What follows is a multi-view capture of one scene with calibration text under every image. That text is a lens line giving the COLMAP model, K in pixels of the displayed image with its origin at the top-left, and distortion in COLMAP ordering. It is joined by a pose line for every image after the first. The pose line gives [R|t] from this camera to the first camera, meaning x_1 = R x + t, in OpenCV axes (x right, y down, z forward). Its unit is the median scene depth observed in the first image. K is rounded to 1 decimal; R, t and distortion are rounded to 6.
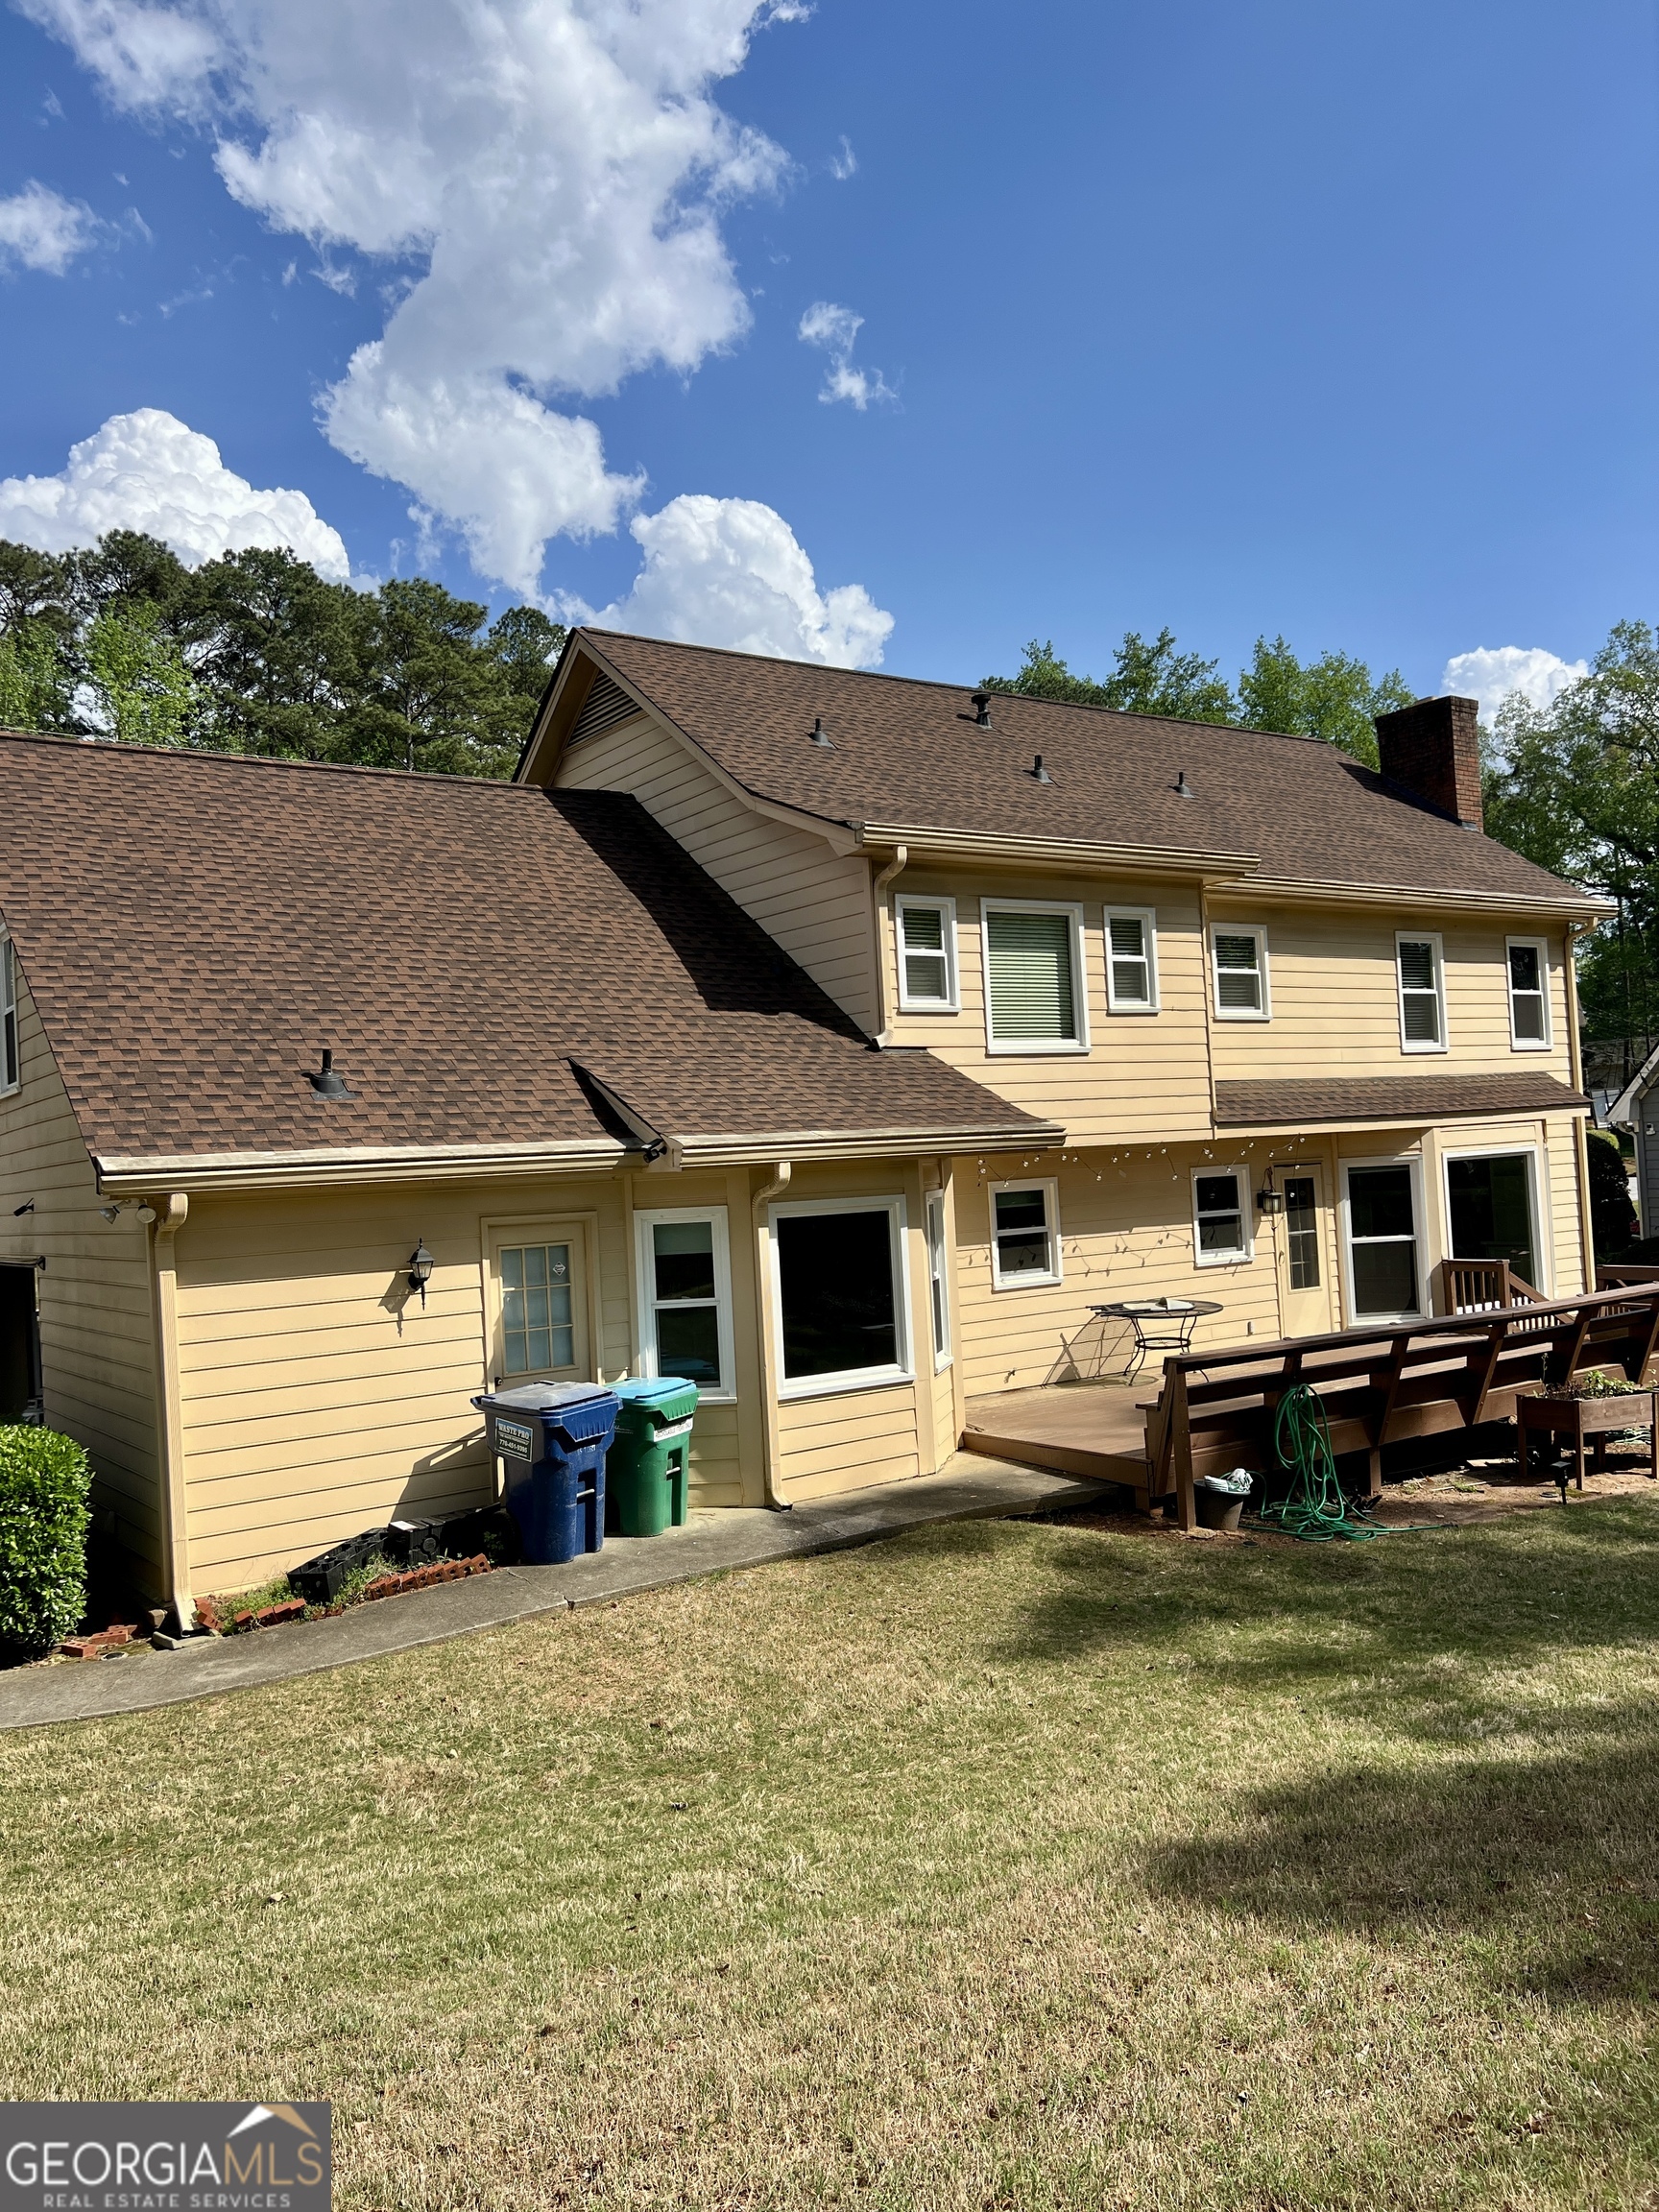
lens RADIAL K [[1685.8, 0, 817.4], [0, 1685.8, 1102.7], [0, 0, 1]] dist [0.042315, -0.029300]
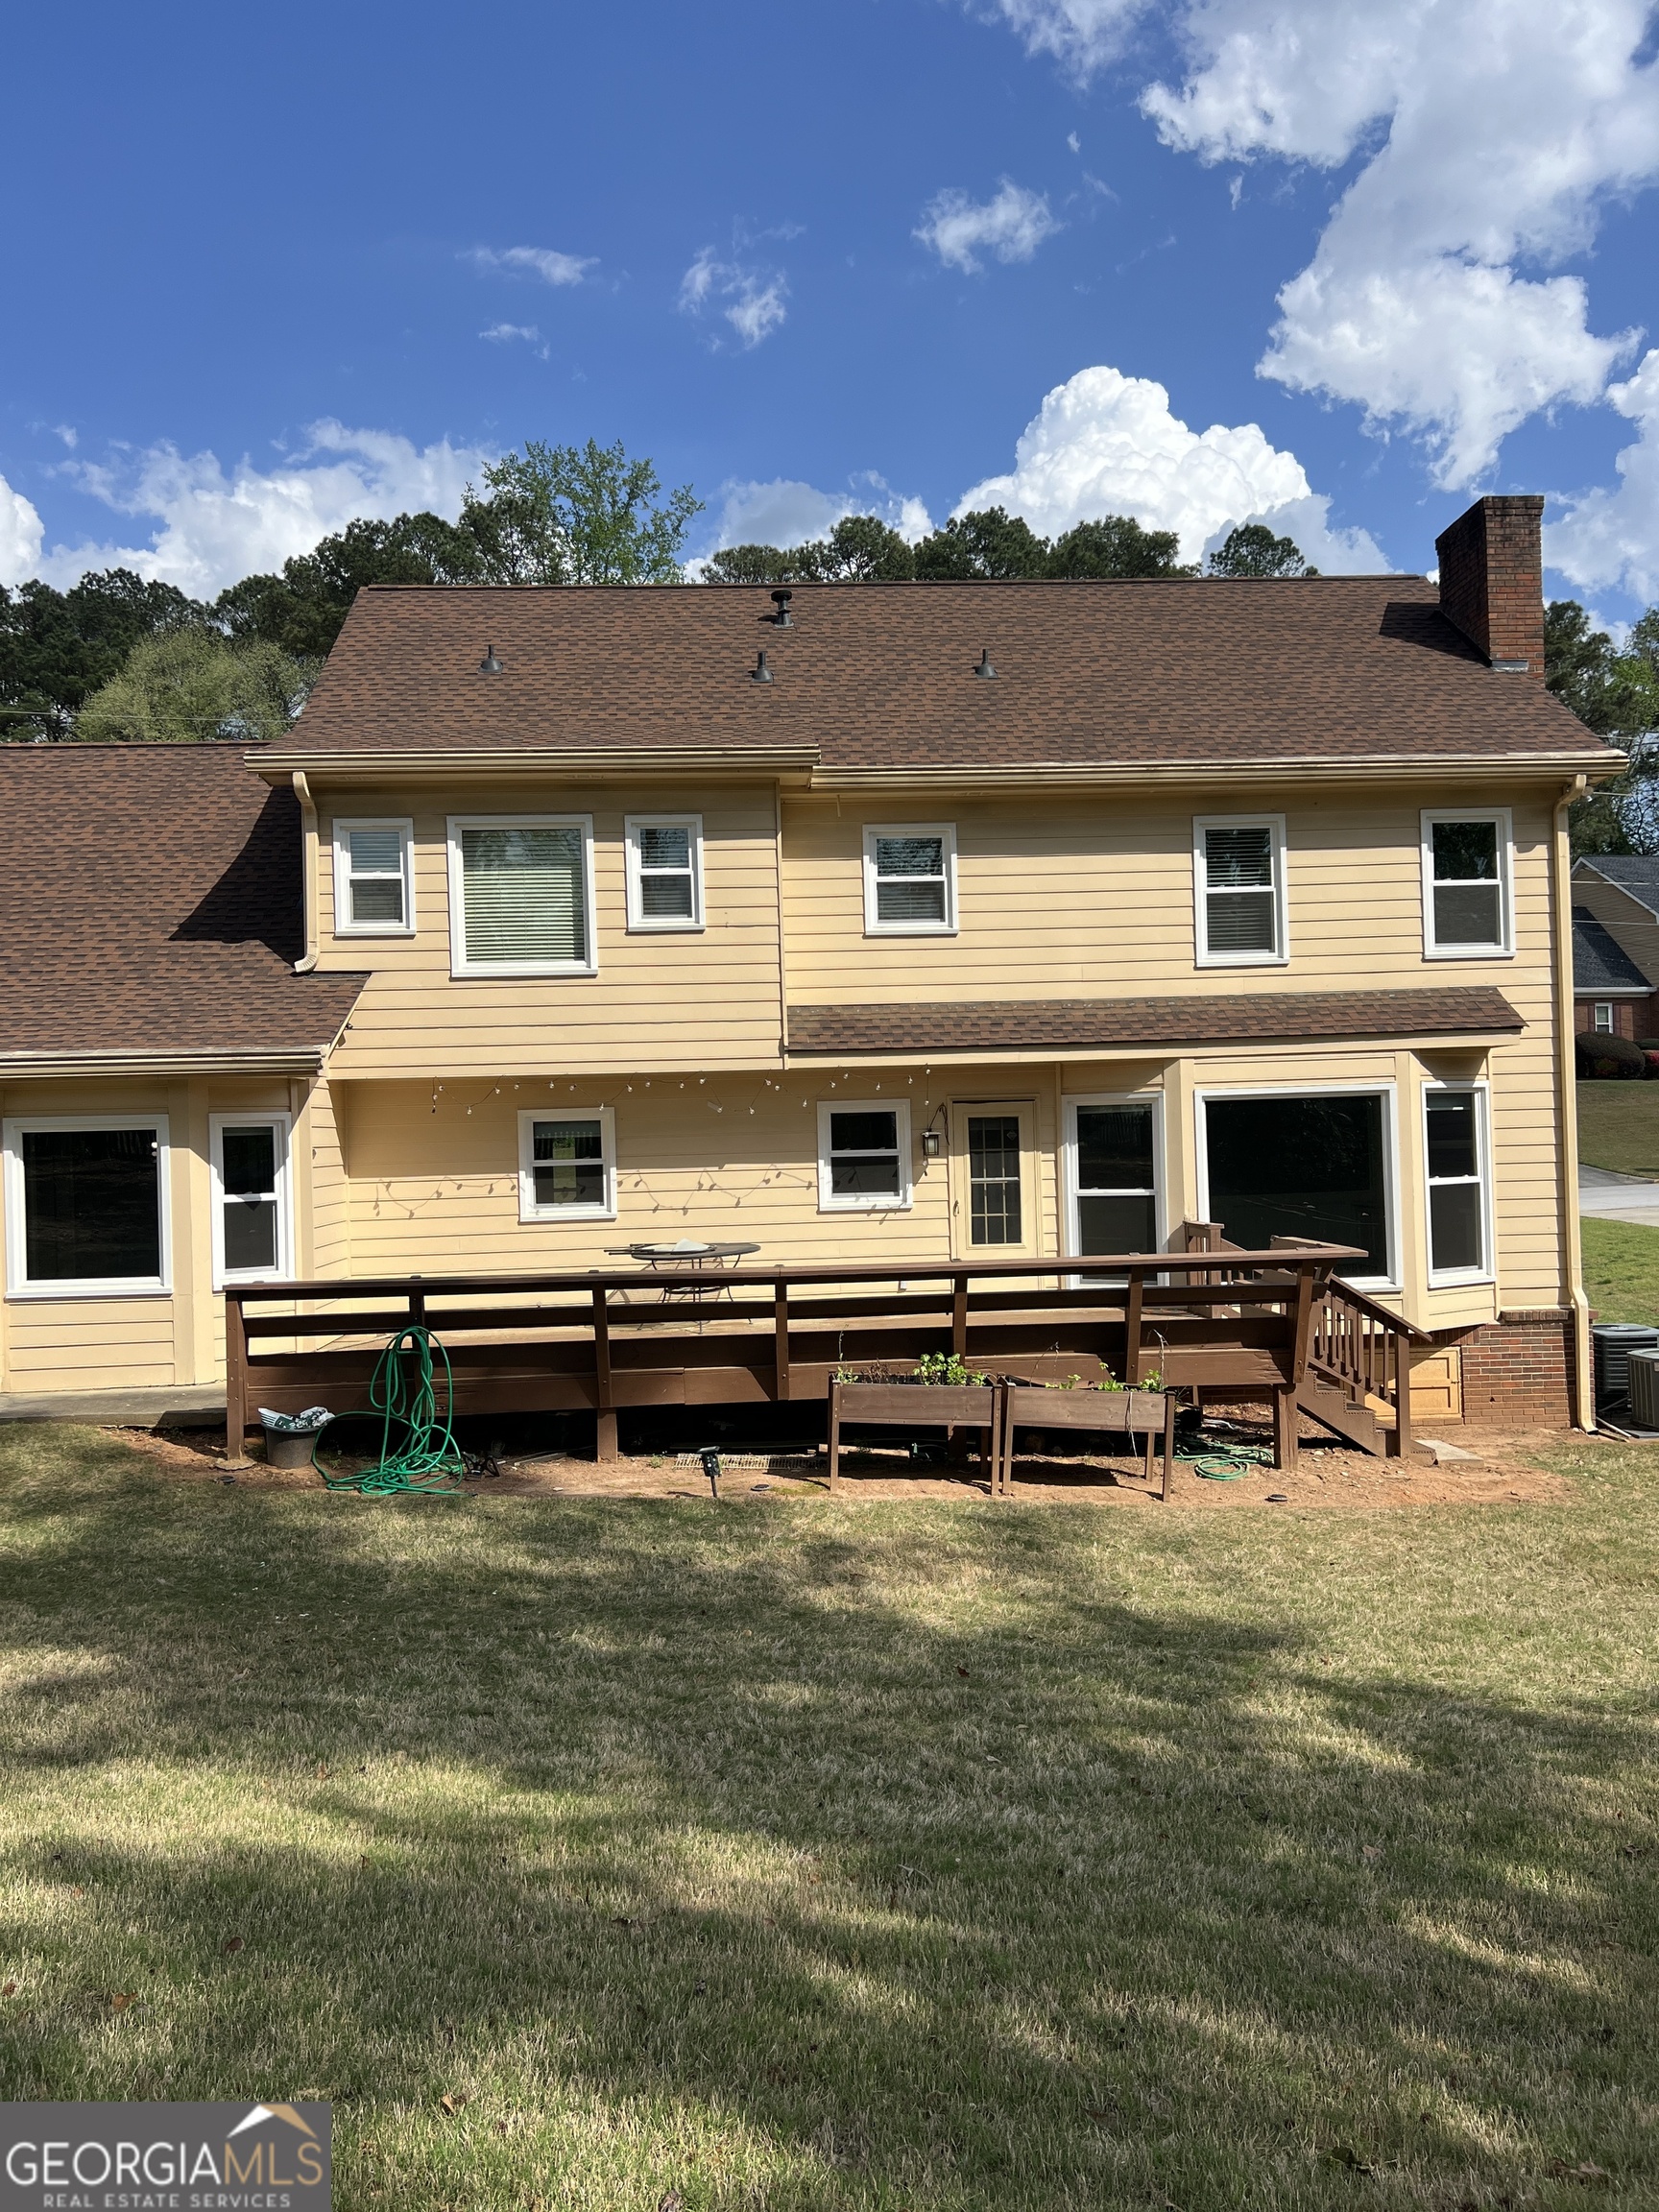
lens RADIAL K [[1685.8, 0, 822.4], [0, 1685.8, 1122.4], [0, 0, 1]] dist [0.042315, -0.029300]
pose [[0.854929, 0.025535, -0.518117, 0.666580], [-0.000012, 0.998789, 0.049205, 0.005522], [0.518746, -0.042060, 0.853893, 0.227848]]
